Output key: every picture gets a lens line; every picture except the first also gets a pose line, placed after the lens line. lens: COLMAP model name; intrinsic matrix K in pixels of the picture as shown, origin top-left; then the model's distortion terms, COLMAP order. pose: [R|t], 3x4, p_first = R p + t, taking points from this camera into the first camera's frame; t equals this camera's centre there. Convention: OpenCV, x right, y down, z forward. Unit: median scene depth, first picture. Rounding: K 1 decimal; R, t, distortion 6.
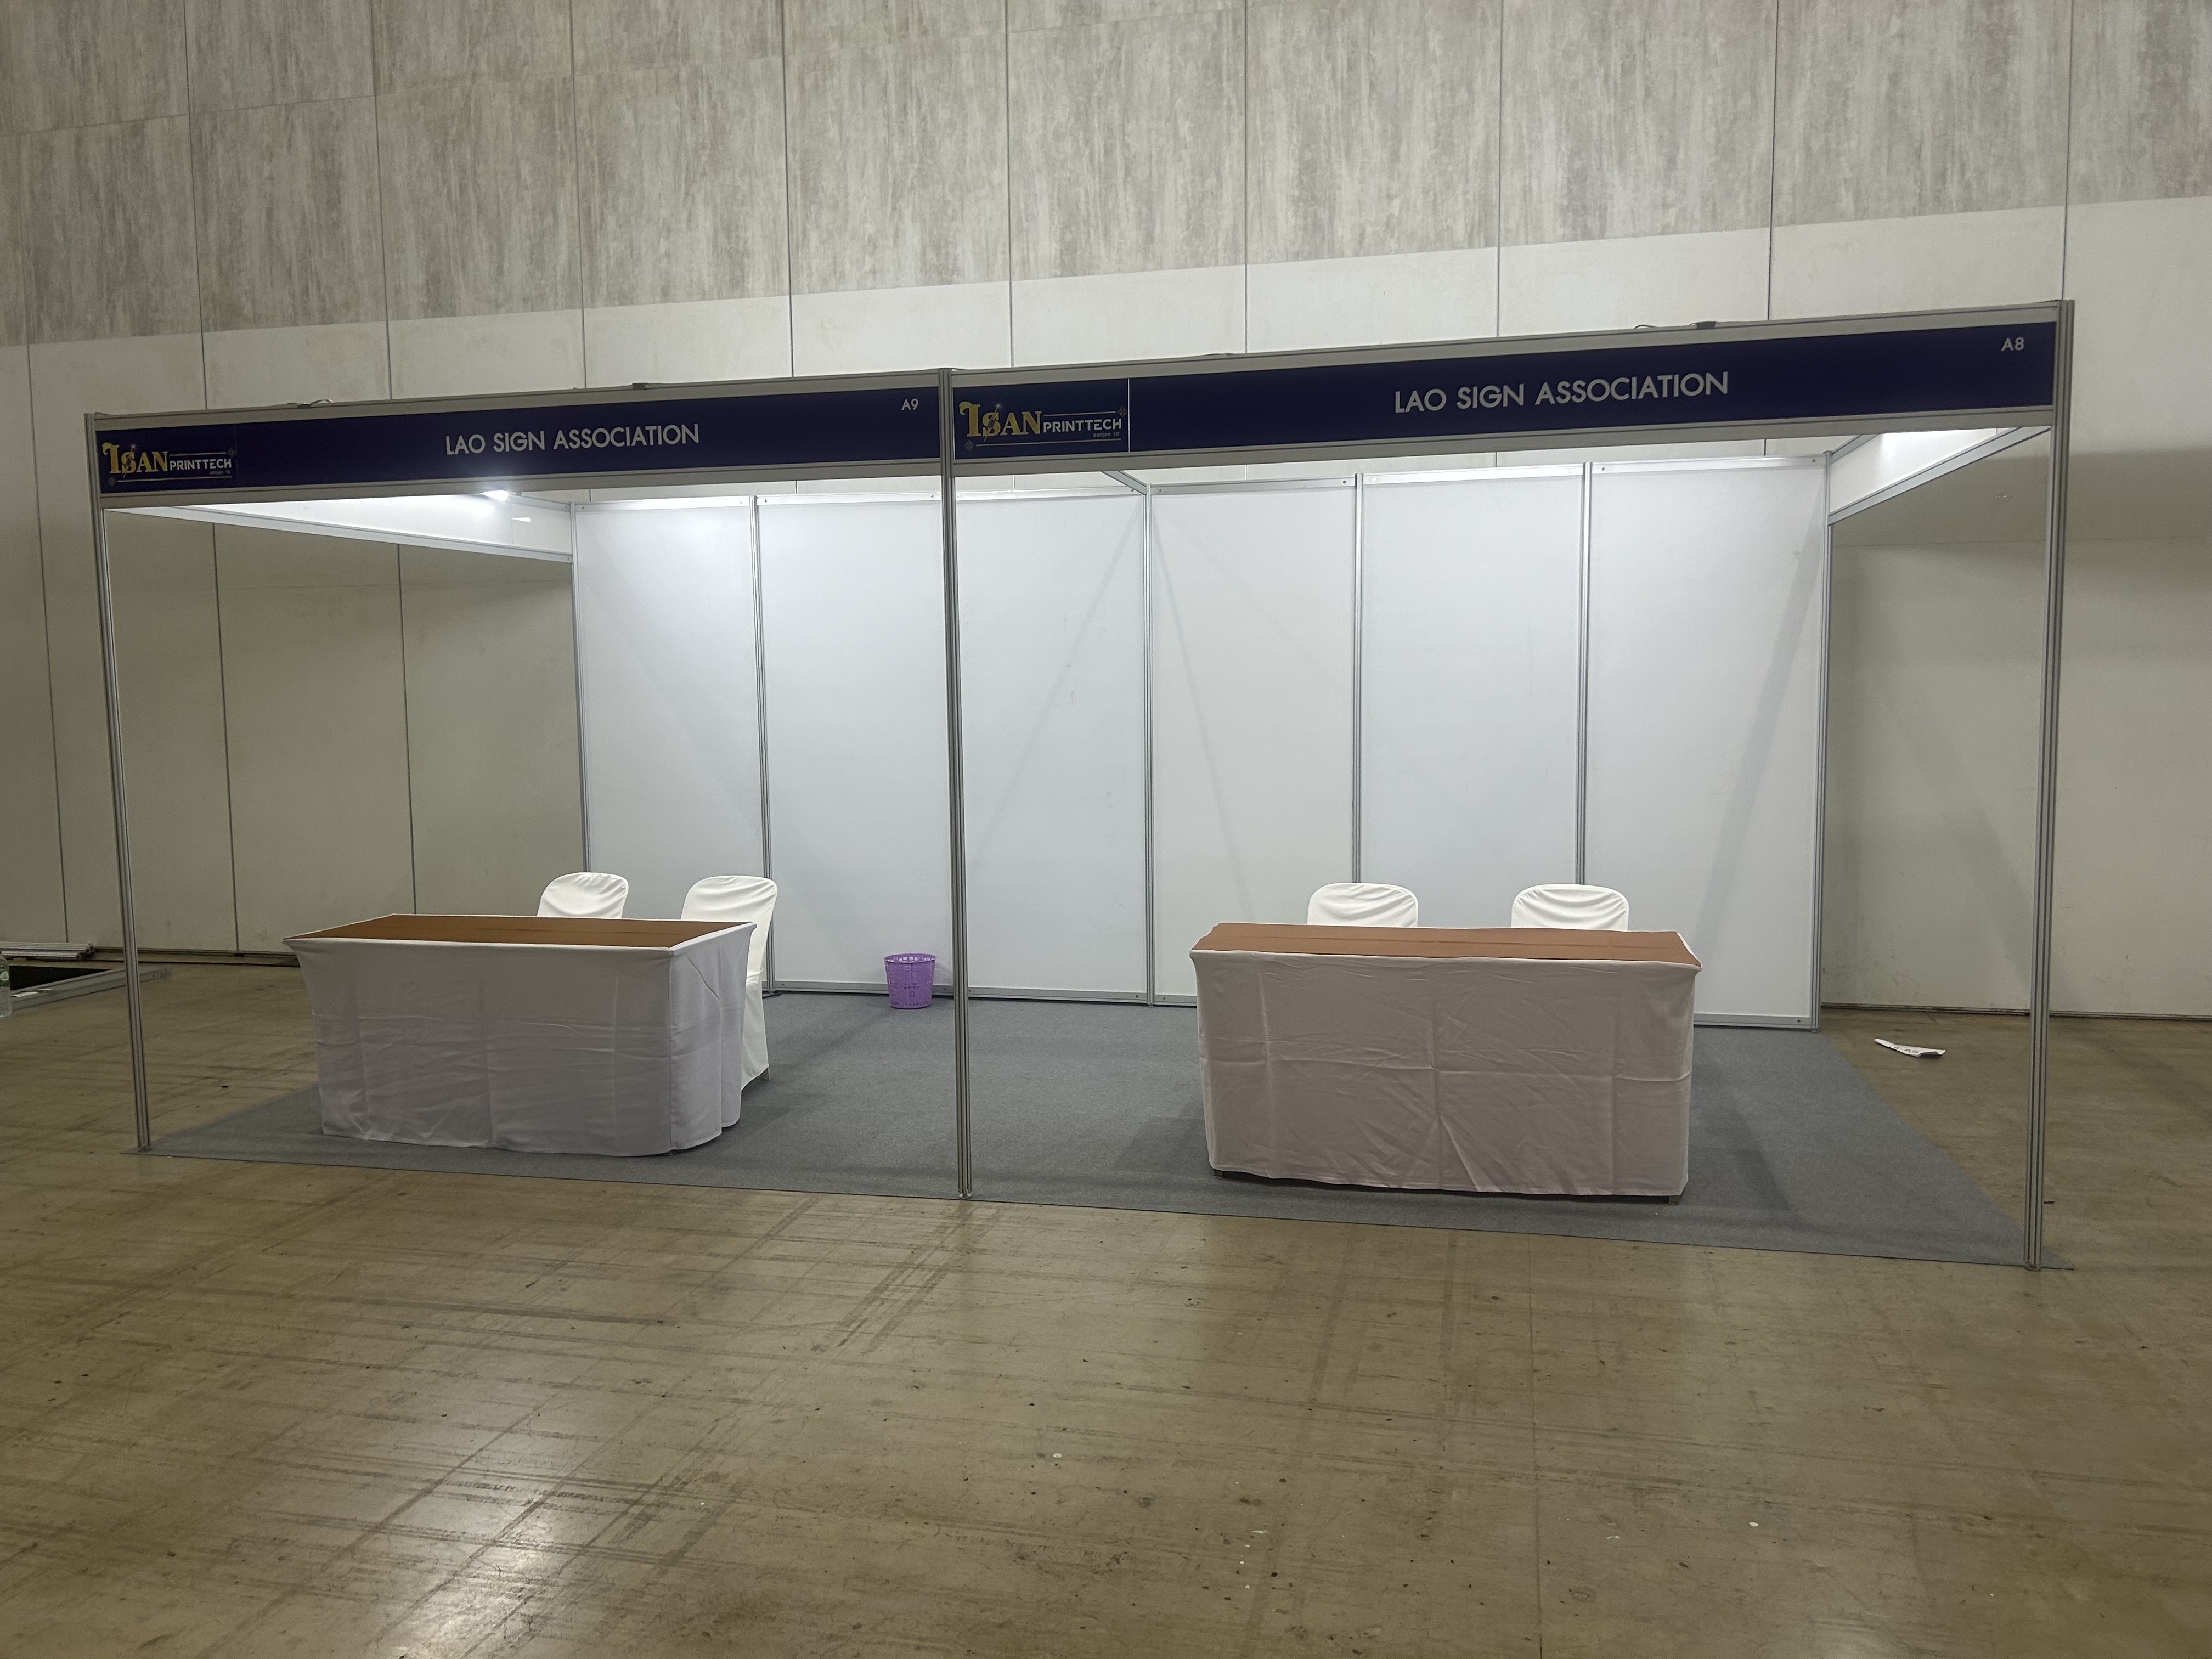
lens RADIAL K [[1682.3, 0, 1119.6], [0, 1682.3, 813.4], [0, 0, 1]] dist [0.042851, -0.047666]
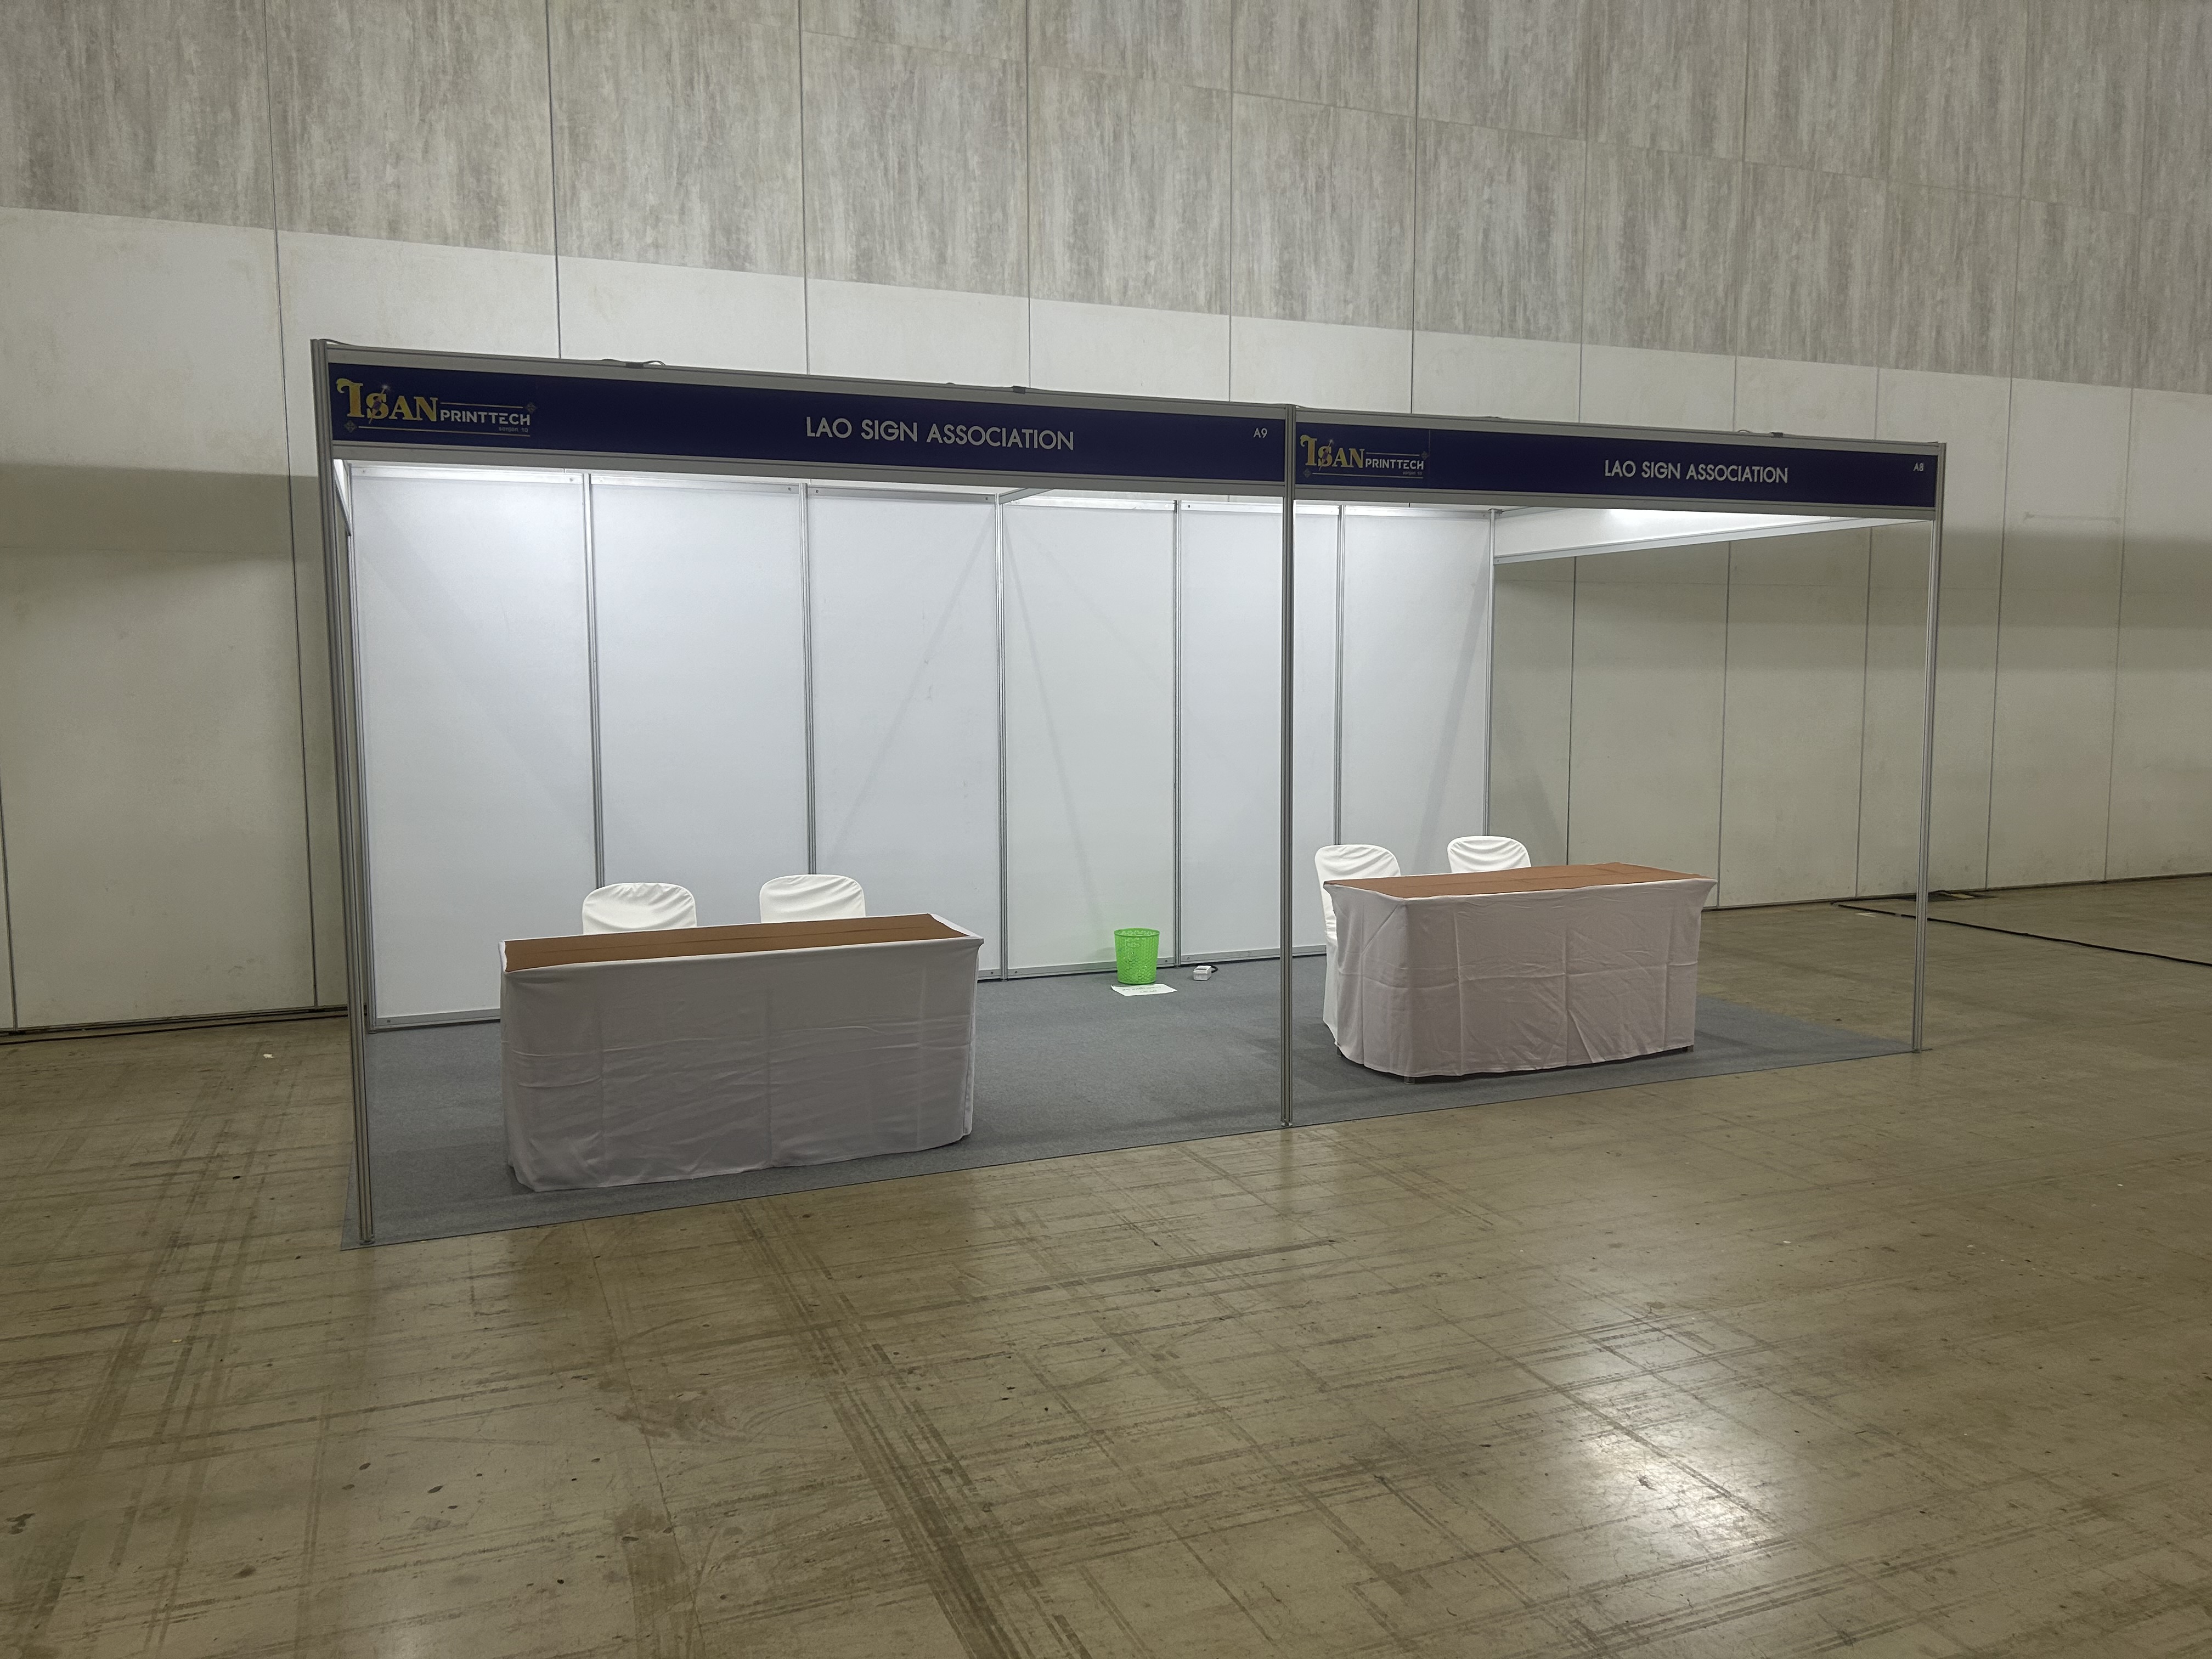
lens RADIAL K [[1682.3, 0, 1091.0], [0, 1682.3, 826.1], [0, 0, 1]] dist [0.042851, -0.047666]
pose [[0.811441, -0.044200, 0.582761, -0.543454], [0.041448, 0.998978, 0.018056, -0.000992], [-0.582963, 0.009503, 0.812443, 0.090833]]
